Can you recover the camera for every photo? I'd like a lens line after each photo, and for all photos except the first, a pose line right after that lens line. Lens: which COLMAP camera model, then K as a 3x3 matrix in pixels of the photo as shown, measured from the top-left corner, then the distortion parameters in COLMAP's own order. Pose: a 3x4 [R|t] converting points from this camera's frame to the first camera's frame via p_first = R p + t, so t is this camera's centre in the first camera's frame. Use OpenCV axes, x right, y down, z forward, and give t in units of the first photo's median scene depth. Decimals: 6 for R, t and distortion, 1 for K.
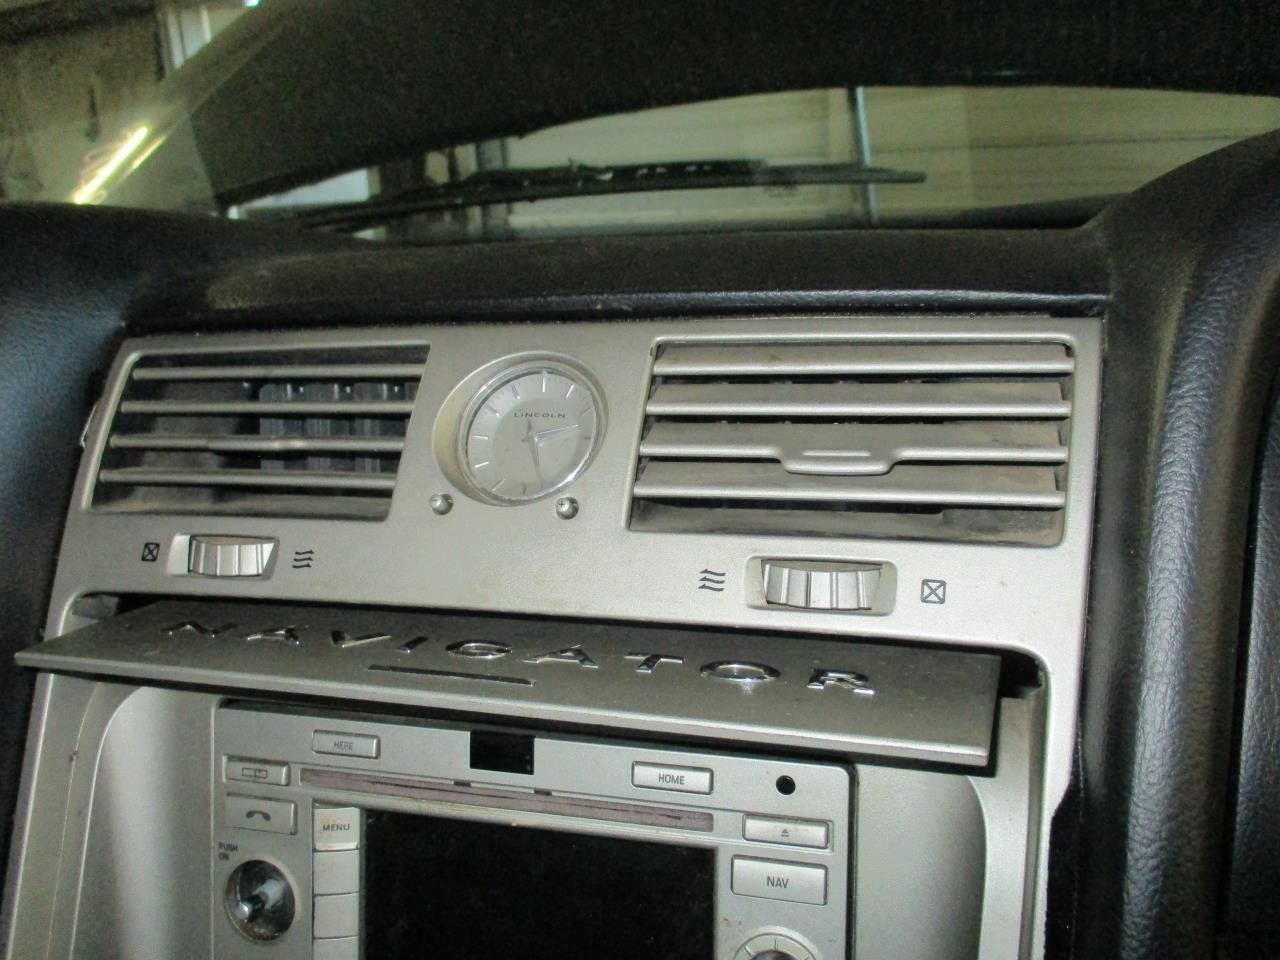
lens RADIAL K [[1082.5, 0, 640.0], [0, 1082.5, 480.0], [0, 0, 1]] dist [-0.001653, 0.000252]
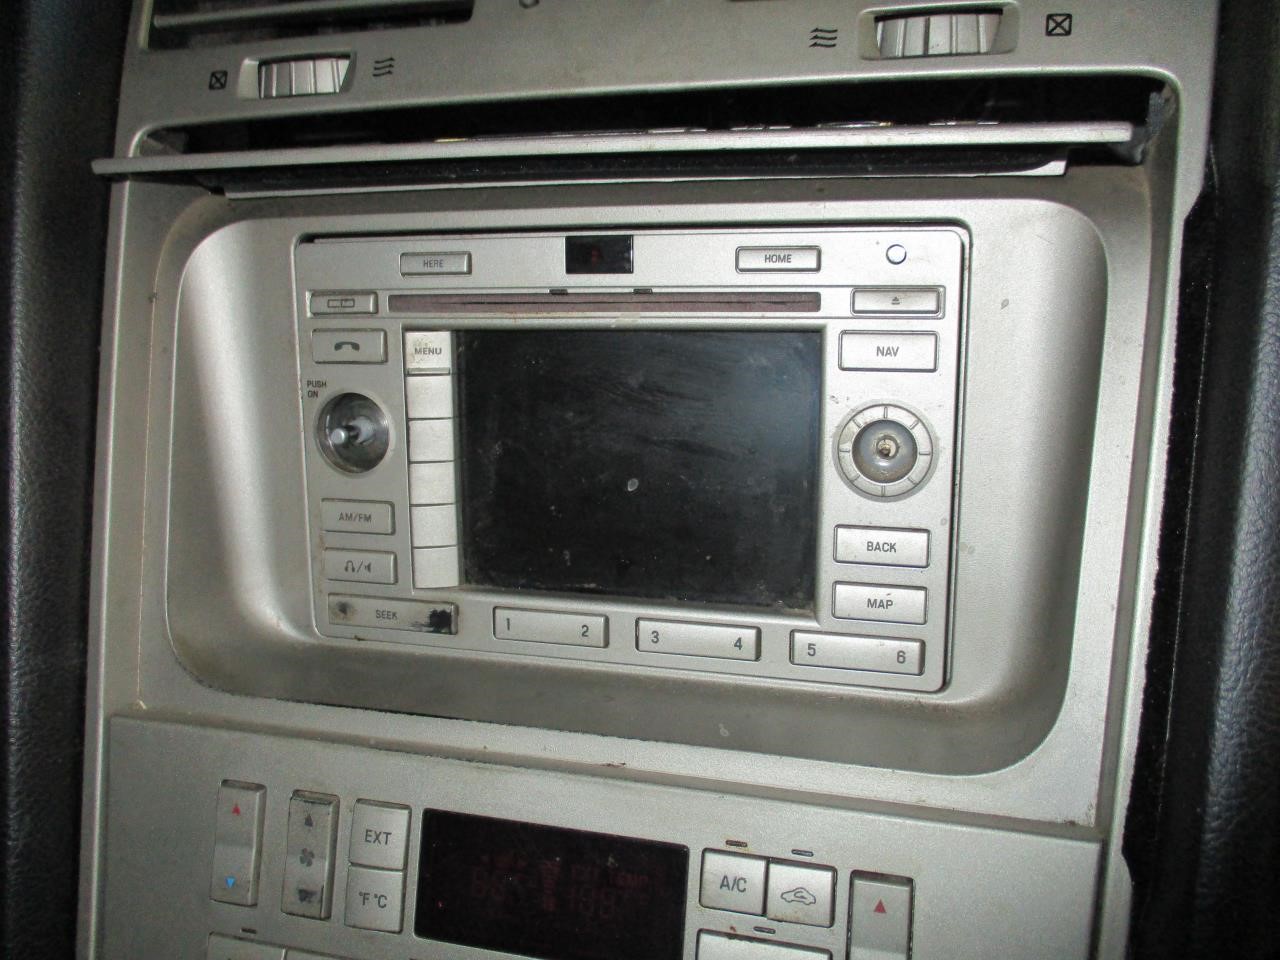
lens RADIAL K [[1089.9, 0, 640.0], [0, 1089.9, 480.0], [0, 0, 1]] dist [-0.003577, -0.001111]
pose [[0.999700, -0.017876, 0.016740, -0.105582], [0.015600, 0.991728, 0.127407, 0.313388], [-0.018879, -0.127108, 0.991709, -0.008372]]
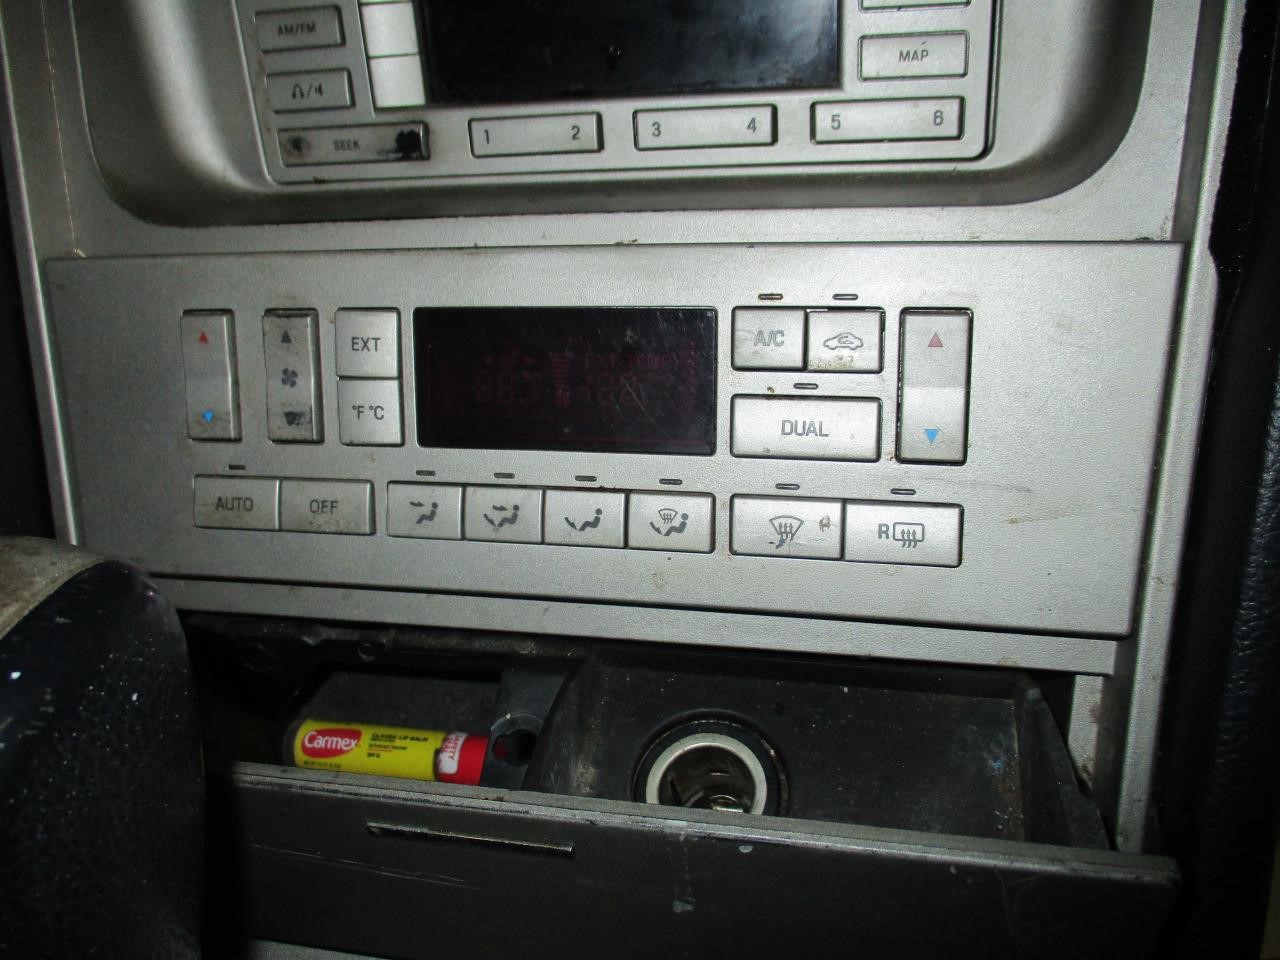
lens RADIAL K [[1082.5, 0, 640.0], [0, 1082.5, 480.0], [0, 0, 1]] dist [-0.001653, 0.000252]
pose [[0.995015, -0.091169, 0.040423, -0.149824], [0.072409, 0.939152, 0.335784, 0.545304], [-0.068576, -0.331183, 0.941071, 0.047452]]
